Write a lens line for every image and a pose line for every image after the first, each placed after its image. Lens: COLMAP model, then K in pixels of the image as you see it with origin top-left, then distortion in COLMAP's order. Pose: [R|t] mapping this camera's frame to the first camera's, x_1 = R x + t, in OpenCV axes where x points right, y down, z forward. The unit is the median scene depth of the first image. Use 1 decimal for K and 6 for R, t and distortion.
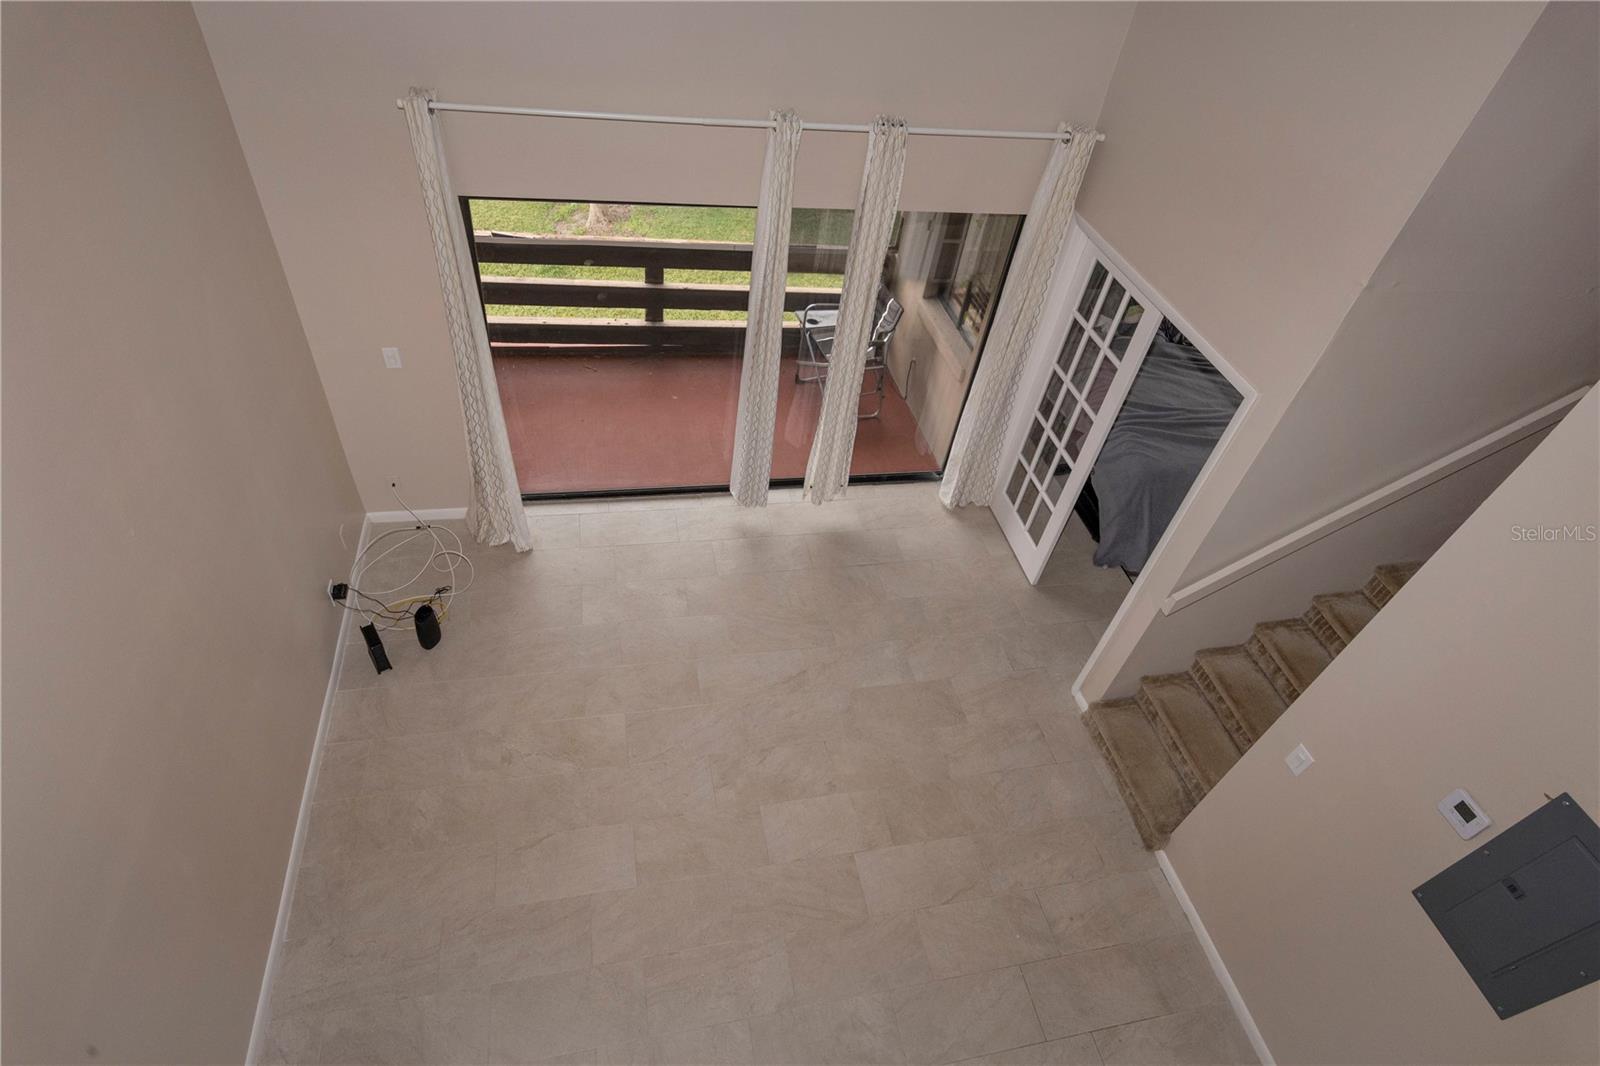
lens RADIAL K [[788.5, 0, 807.7], [0, 788.5, 522.2], [0, 0, 1]] dist [-0.016288, 0.000062]
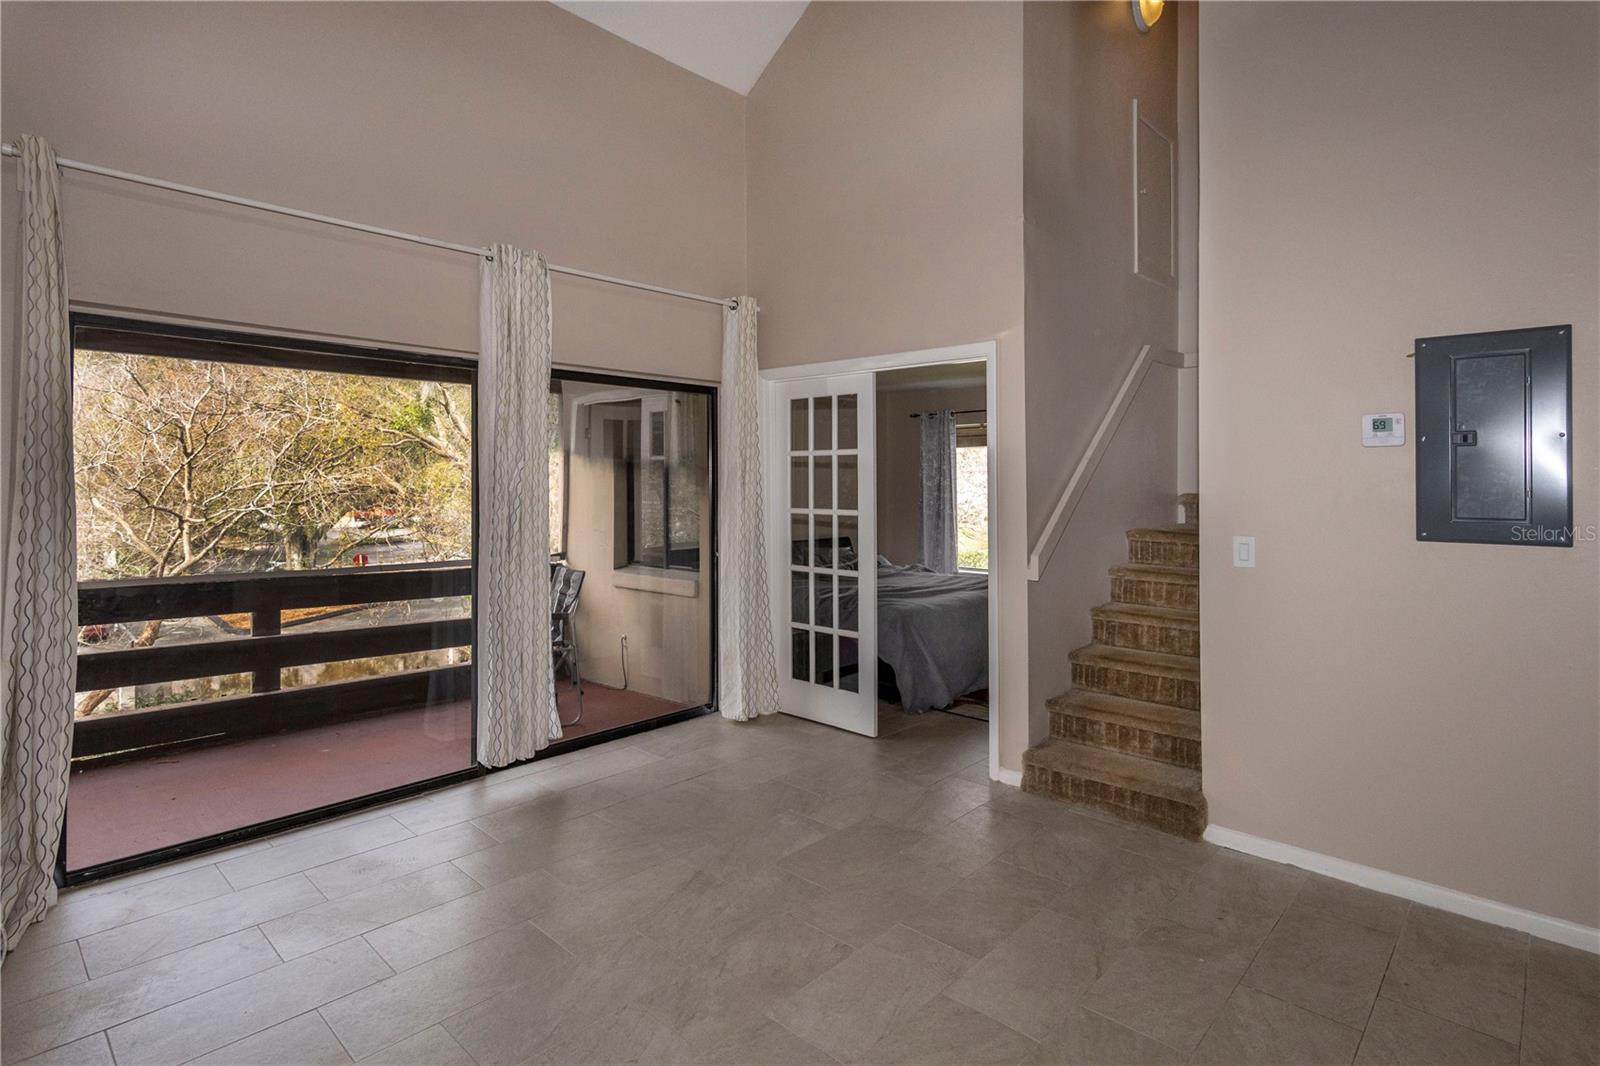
lens RADIAL K [[800.9, 0, 800.0], [0, 800.9, 533.0], [0, 0, 1]] dist [-0.002412, -0.000055]
pose [[0.812161, -0.130944, 0.568549, -0.306034], [0.471255, 0.721747, -0.506952, 0.398662], [-0.343966, 0.679658, 0.647883, 0.381746]]
